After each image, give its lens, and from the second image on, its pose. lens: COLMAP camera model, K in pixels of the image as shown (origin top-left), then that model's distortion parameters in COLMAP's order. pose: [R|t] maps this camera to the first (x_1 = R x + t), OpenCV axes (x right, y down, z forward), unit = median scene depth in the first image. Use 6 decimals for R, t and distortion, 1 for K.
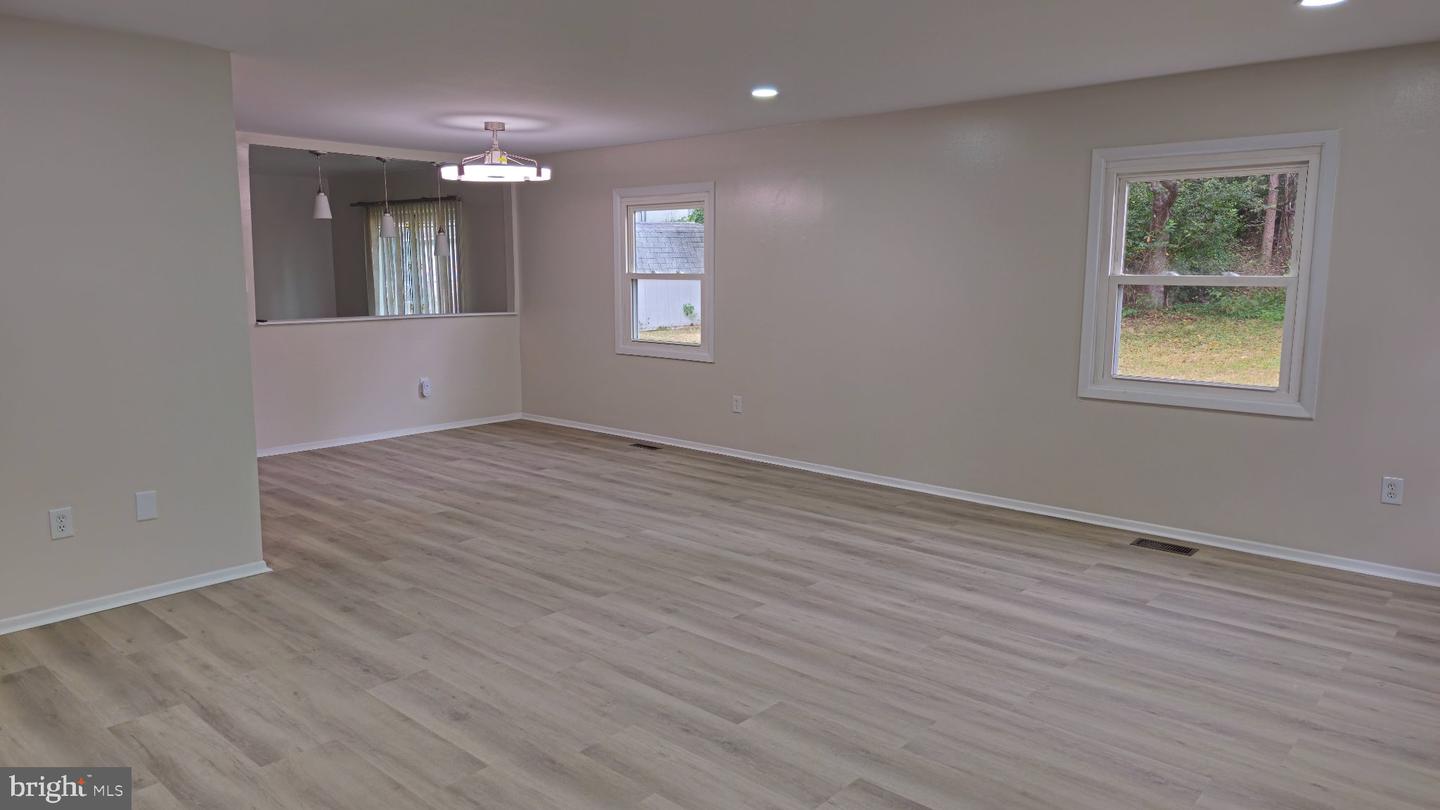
lens RADIAL K [[949.2, 0, 714.8], [0, 949.2, 385.7], [0, 0, 1]] dist [0.071260, -0.061907]
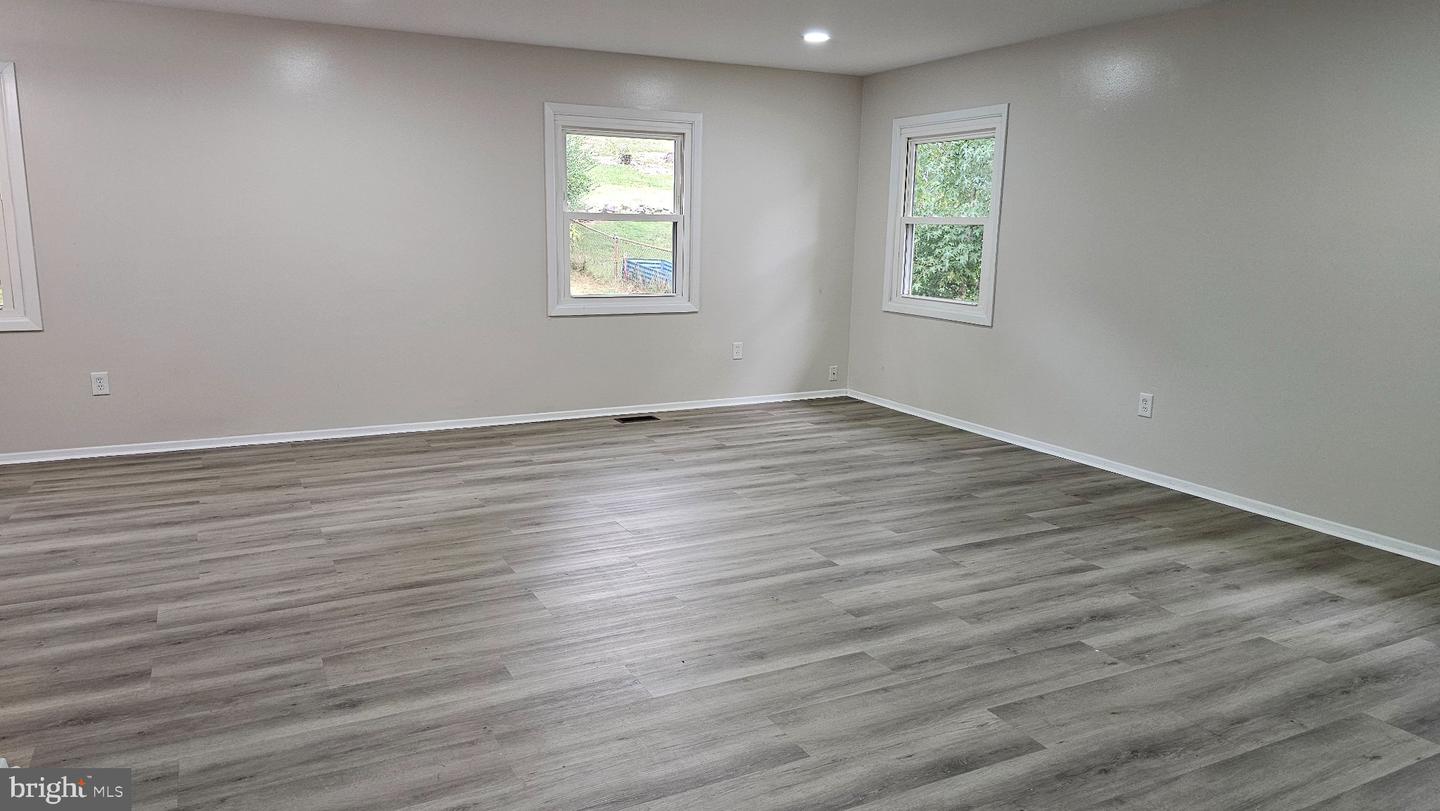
lens RADIAL K [[949.2, 0, 689.3], [0, 949.2, 425.8], [0, 0, 1]] dist [0.071260, -0.061907]
pose [[0.365670, -0.191291, 0.910875, -0.739069], [0.107745, 0.980772, 0.162716, -0.032082], [-0.924487, 0.038642, 0.379250, 0.450744]]
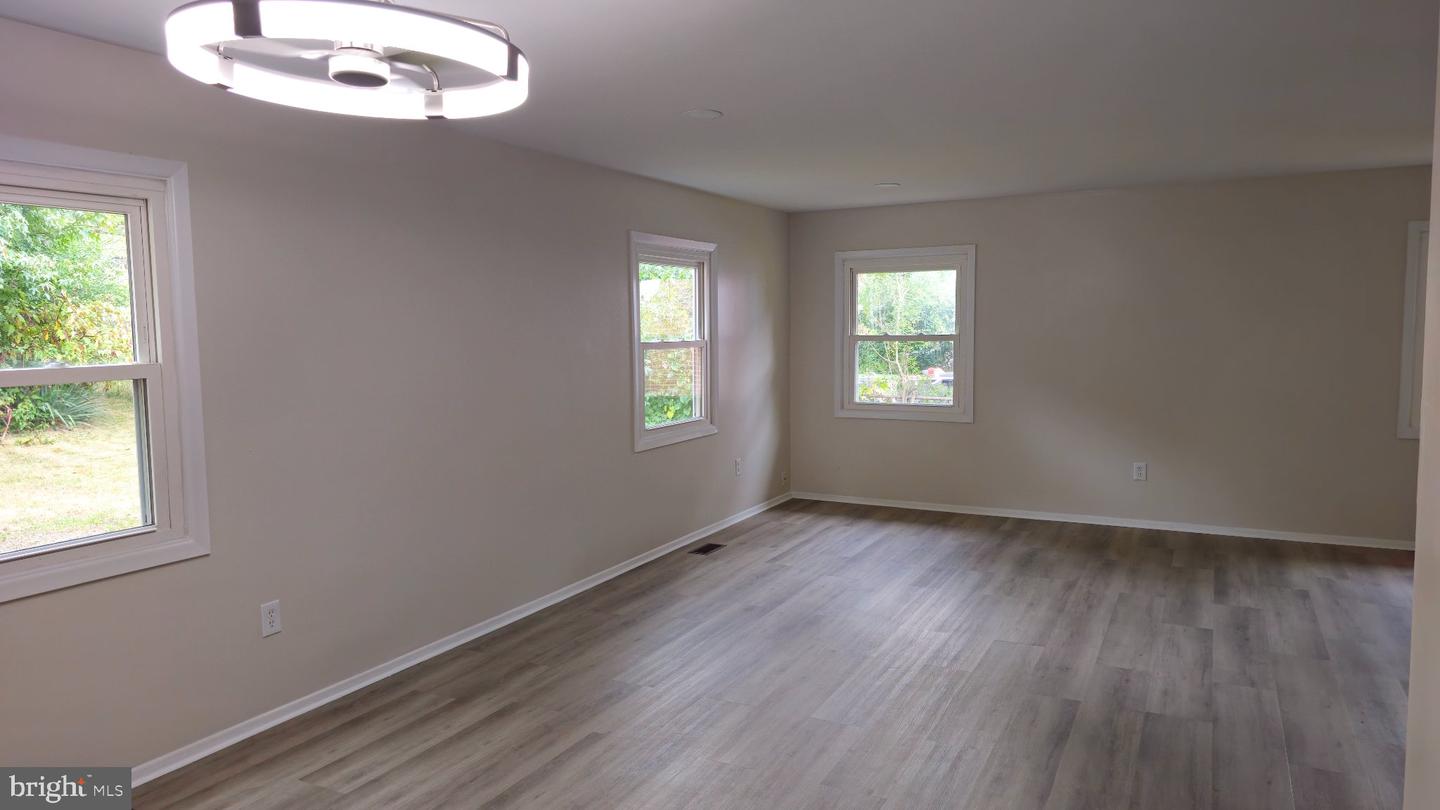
lens RADIAL K [[949.2, 0, 715.3], [0, 949.2, 400.9], [0, 0, 1]] dist [0.071260, -0.061907]
pose [[-0.256903, -0.075771, 0.963462, -0.773539], [0.137720, 0.983877, 0.114099, -0.178301], [-0.956574, 0.162000, -0.242326, 1.319507]]
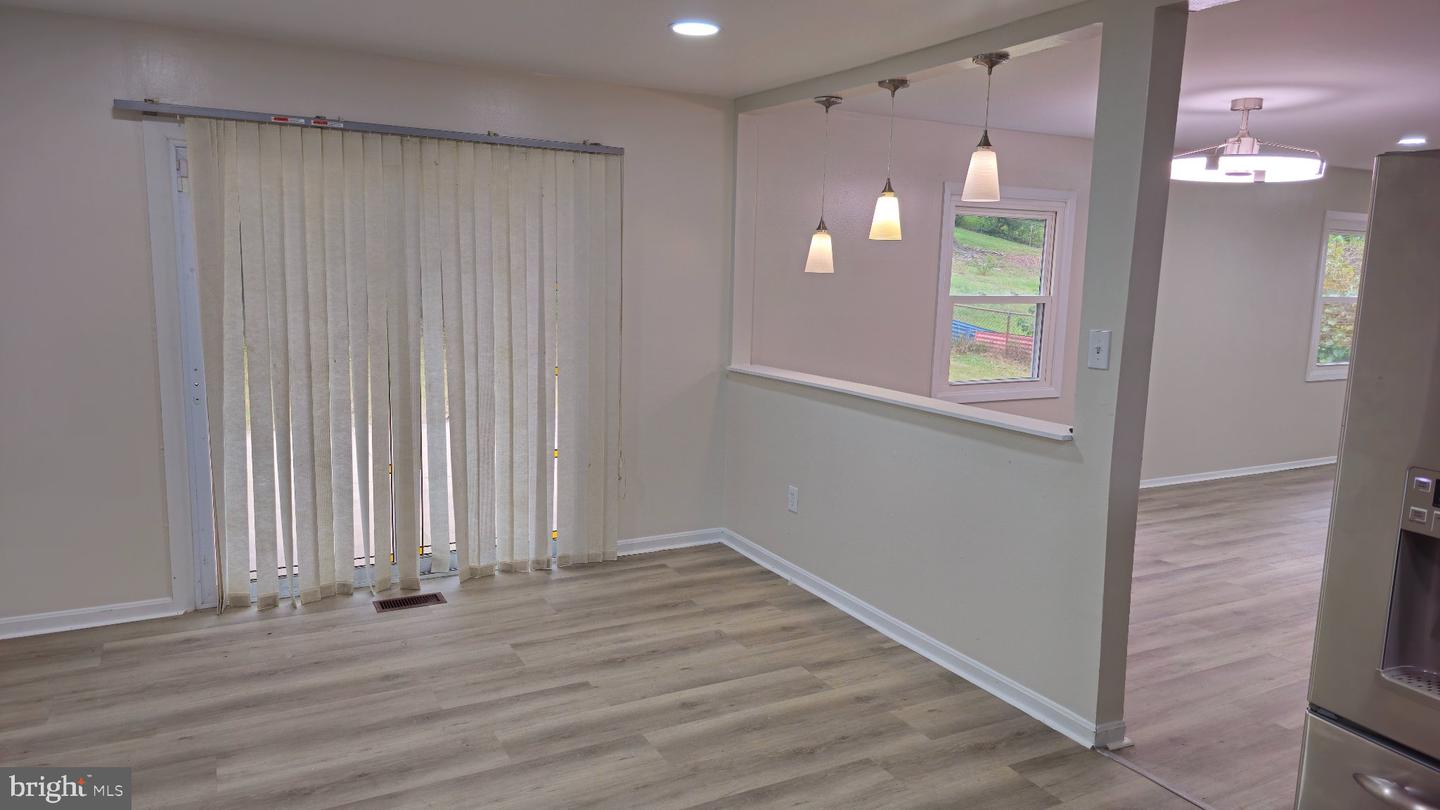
lens RADIAL K [[949.2, 0, 717.5], [0, 949.2, 402.3], [0, 0, 1]] dist [0.071260, -0.061907]
pose [[0.321742, -0.128661, 0.938045, -1.423603], [0.097952, 0.989932, 0.102181, -0.215515], [-0.941747, 0.059007, 0.331105, 1.529827]]
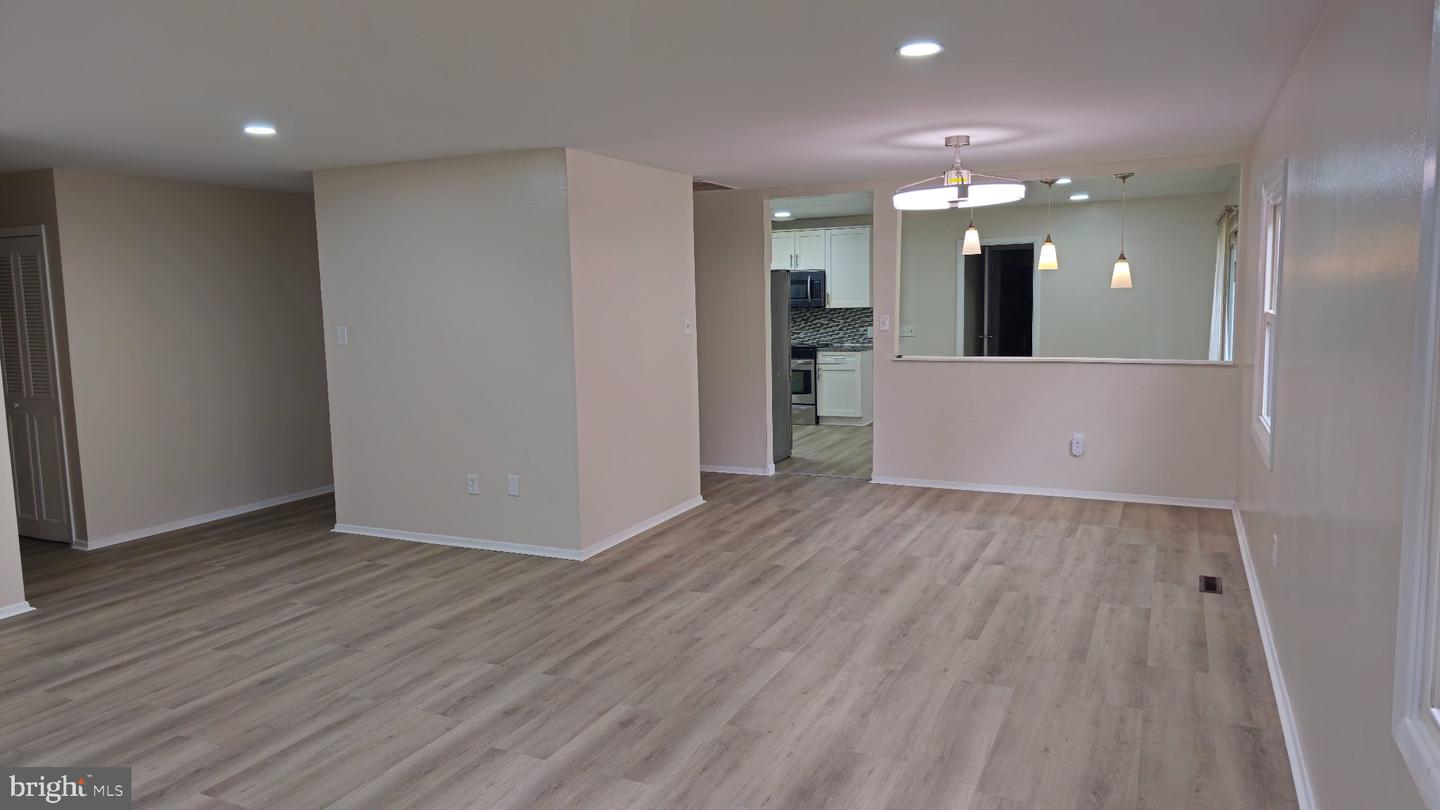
lens RADIAL K [[949.2, 0, 705.0], [0, 949.2, 390.9], [0, 0, 1]] dist [0.071260, -0.061907]
pose [[0.278699, 0.094245, -0.955743, 0.701674], [-0.103007, 0.992366, 0.067820, -0.118251], [0.954838, 0.079547, 0.286280, 0.758516]]
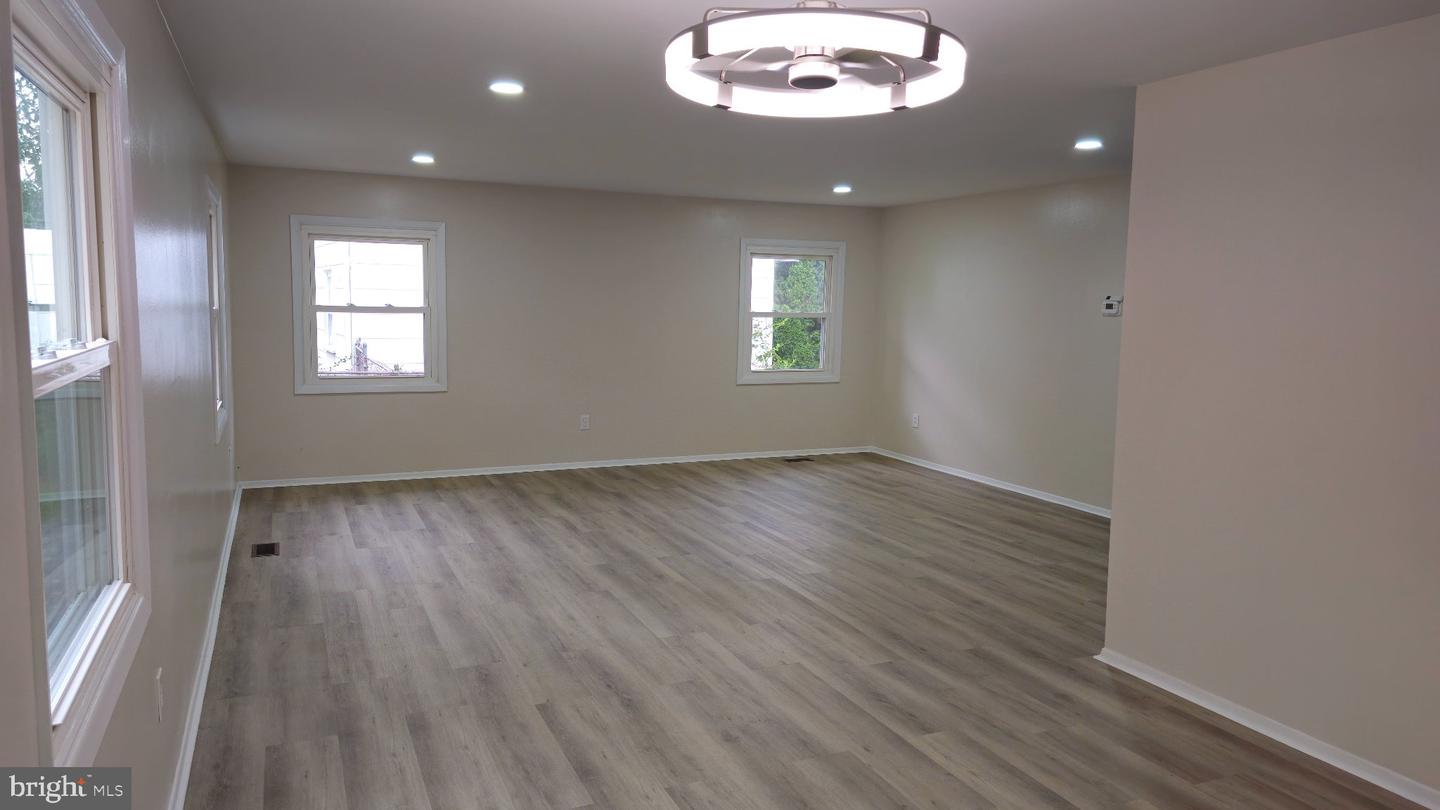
lens RADIAL K [[949.2, 0, 703.3], [0, 949.2, 390.8], [0, 0, 1]] dist [0.071260, -0.061907]
pose [[-0.914111, -0.056029, 0.401573, -0.457887], [0.035527, 0.975529, 0.216982, -0.248320], [-0.403904, 0.212613, -0.889751, 1.826878]]
